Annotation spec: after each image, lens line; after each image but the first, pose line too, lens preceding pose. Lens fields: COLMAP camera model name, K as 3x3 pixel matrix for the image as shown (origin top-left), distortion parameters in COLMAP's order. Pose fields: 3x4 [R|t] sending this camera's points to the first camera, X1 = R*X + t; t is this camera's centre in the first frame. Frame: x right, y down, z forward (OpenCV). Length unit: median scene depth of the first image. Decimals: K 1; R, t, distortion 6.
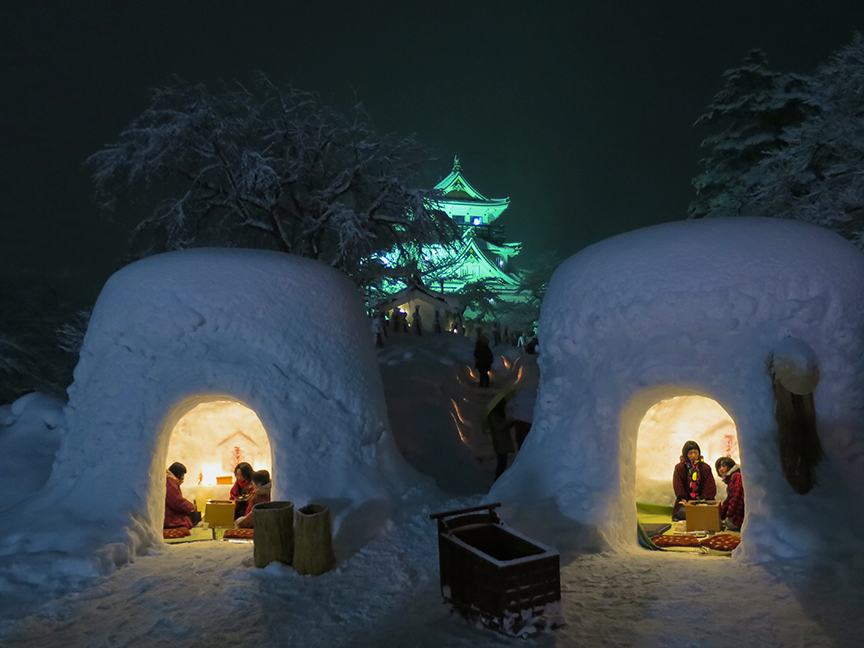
lens RADIAL K [[725.8, 0, 433.1], [0, 725.8, 323.3], [0, 0, 1]] dist [-0.012557, 0.000117]
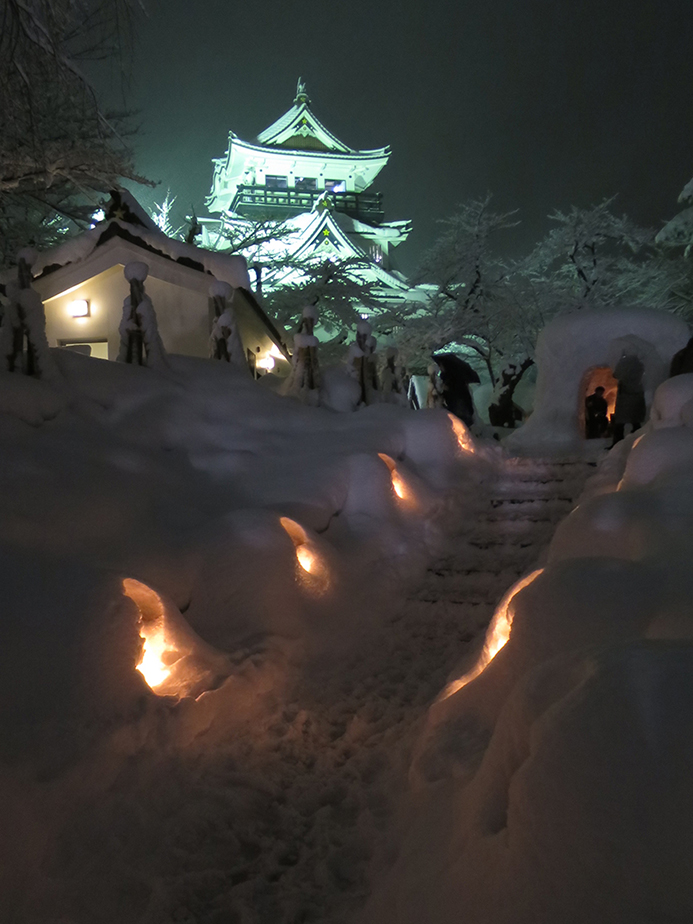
lens RADIAL K [[776.2, 0, 344.7], [0, 776.2, 461.1], [0, 0, 1]] dist [-0.012557, 0.000117]
pose [[0.998577, -0.030089, 0.044036, 0.032773], [0.024619, 0.992484, 0.119870, 0.008096], [-0.047312, -0.118616, 0.991812, 0.343129]]
